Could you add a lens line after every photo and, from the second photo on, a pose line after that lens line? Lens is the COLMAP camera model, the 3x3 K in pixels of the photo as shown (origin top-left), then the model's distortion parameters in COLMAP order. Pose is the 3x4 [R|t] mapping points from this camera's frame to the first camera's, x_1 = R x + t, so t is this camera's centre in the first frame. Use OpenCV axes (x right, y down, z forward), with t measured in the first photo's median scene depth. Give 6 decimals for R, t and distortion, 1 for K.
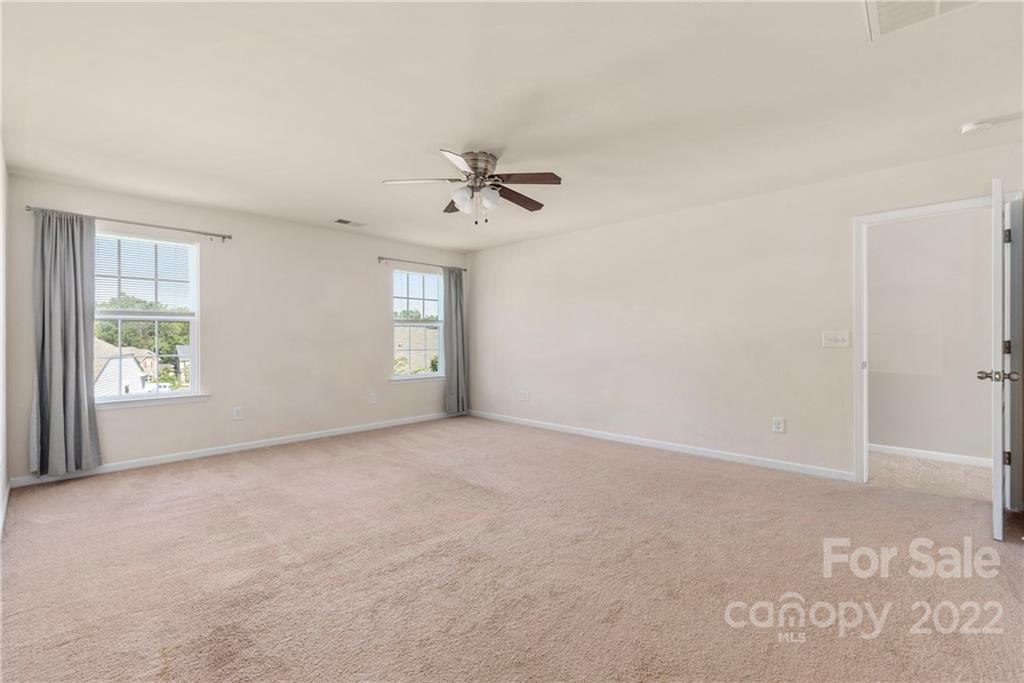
lens RADIAL K [[453.0, 0, 504.5], [0, 453.0, 341.5], [0, 0, 1]] dist [0.001777, 0.000254]
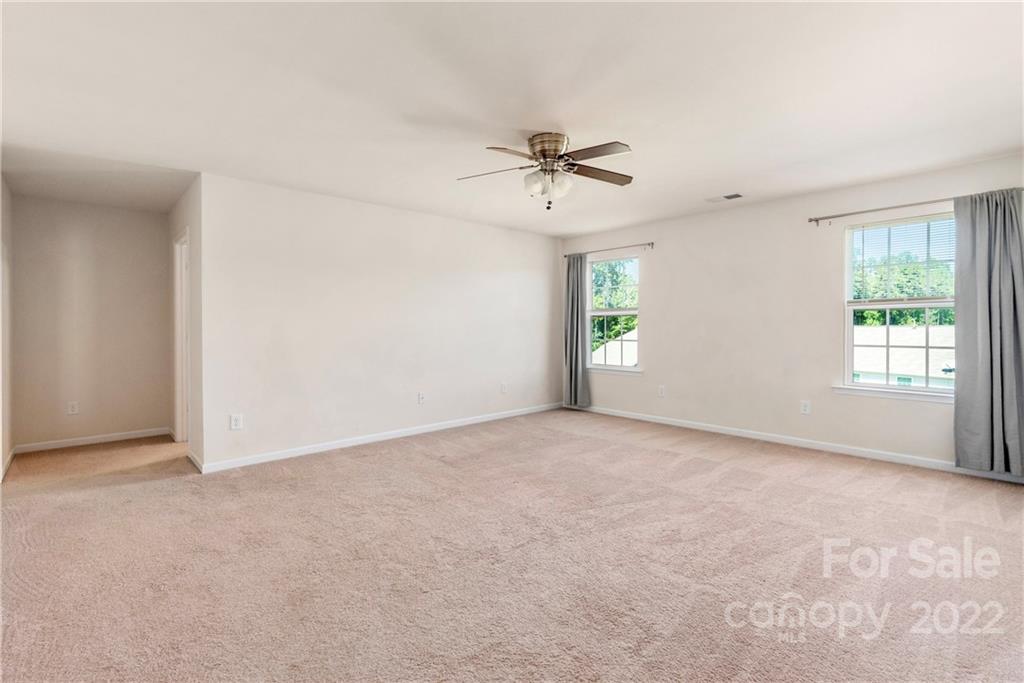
lens RADIAL K [[461.4, 0, 511.0], [0, 461.4, 327.8], [0, 0, 1]] dist [0.002056, 0.000148]
pose [[-0.058852, 0.002022, -0.998265, 0.727670], [-0.007921, 0.999966, 0.002493, -0.007483], [0.998235, 0.008054, -0.058834, 0.779333]]
